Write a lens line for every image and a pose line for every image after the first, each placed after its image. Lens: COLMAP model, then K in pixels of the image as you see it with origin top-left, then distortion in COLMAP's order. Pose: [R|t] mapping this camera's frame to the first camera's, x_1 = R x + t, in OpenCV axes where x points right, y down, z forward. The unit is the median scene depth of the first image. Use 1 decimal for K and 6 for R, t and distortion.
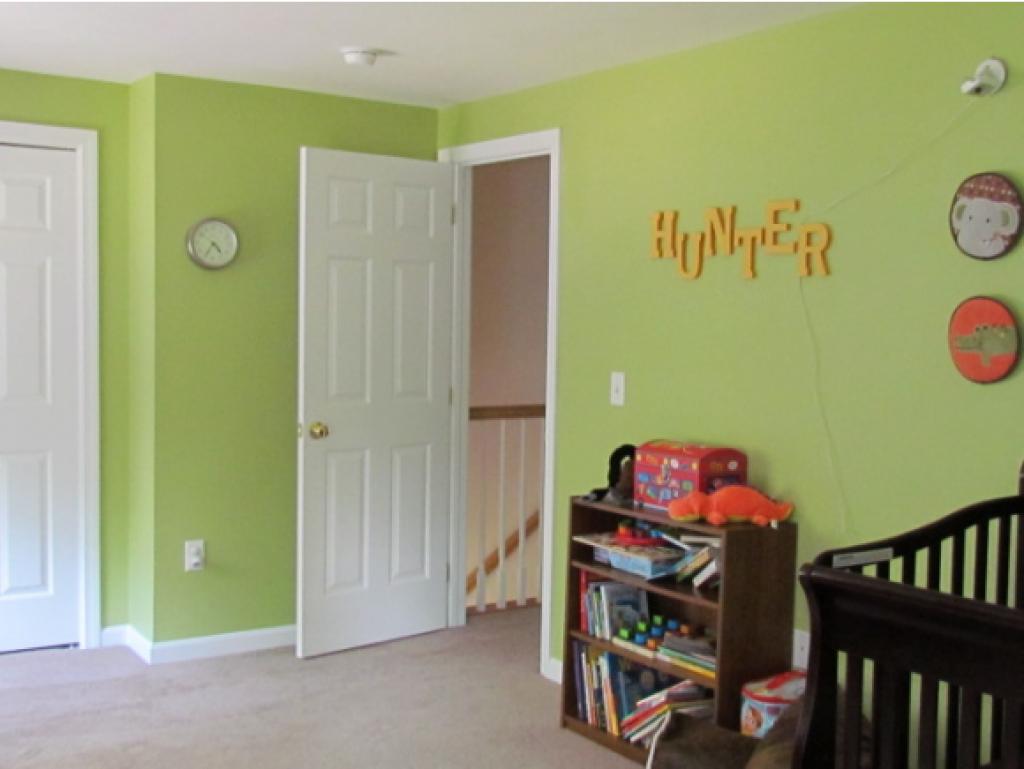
lens RADIAL K [[1214.5, 0, 517.3], [0, 1214.5, 386.4], [0, 0, 1]] dist [-0.047216, 0.035384]
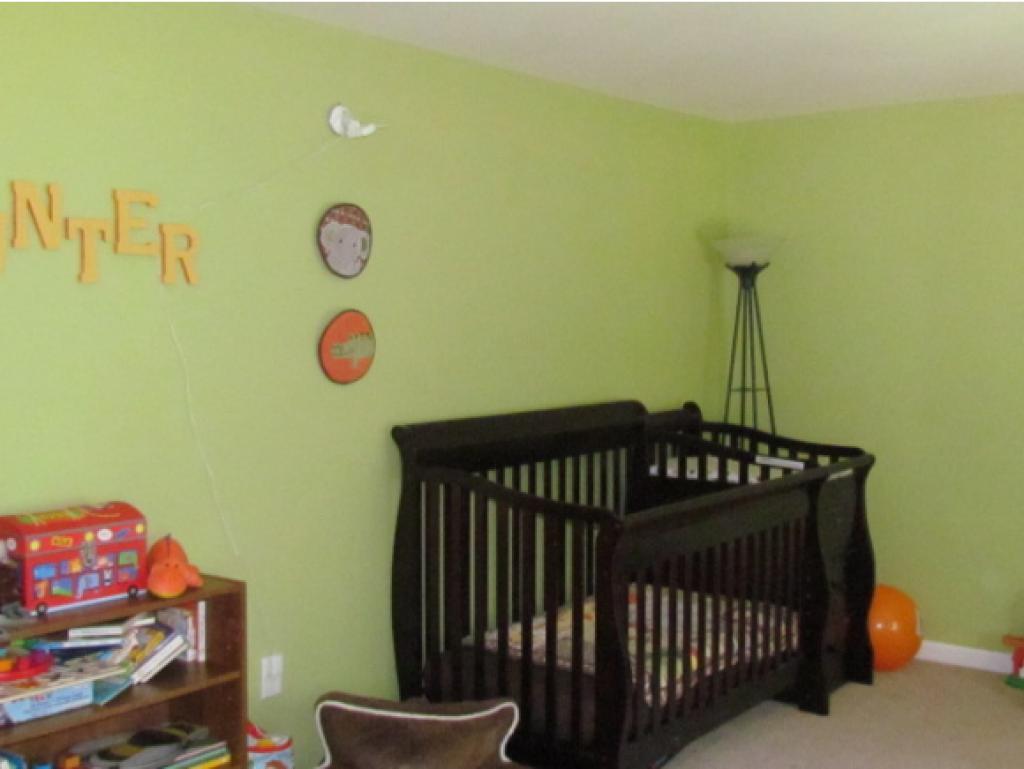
lens RADIAL K [[1214.5, 0, 517.3], [0, 1214.5, 386.4], [0, 0, 1]] dist [-0.047216, 0.035384]
pose [[-0.307066, -0.071008, 0.949036, -0.633991], [0.048008, 0.994787, 0.089965, -0.079586], [-0.950477, 0.073187, -0.302056, 0.975587]]
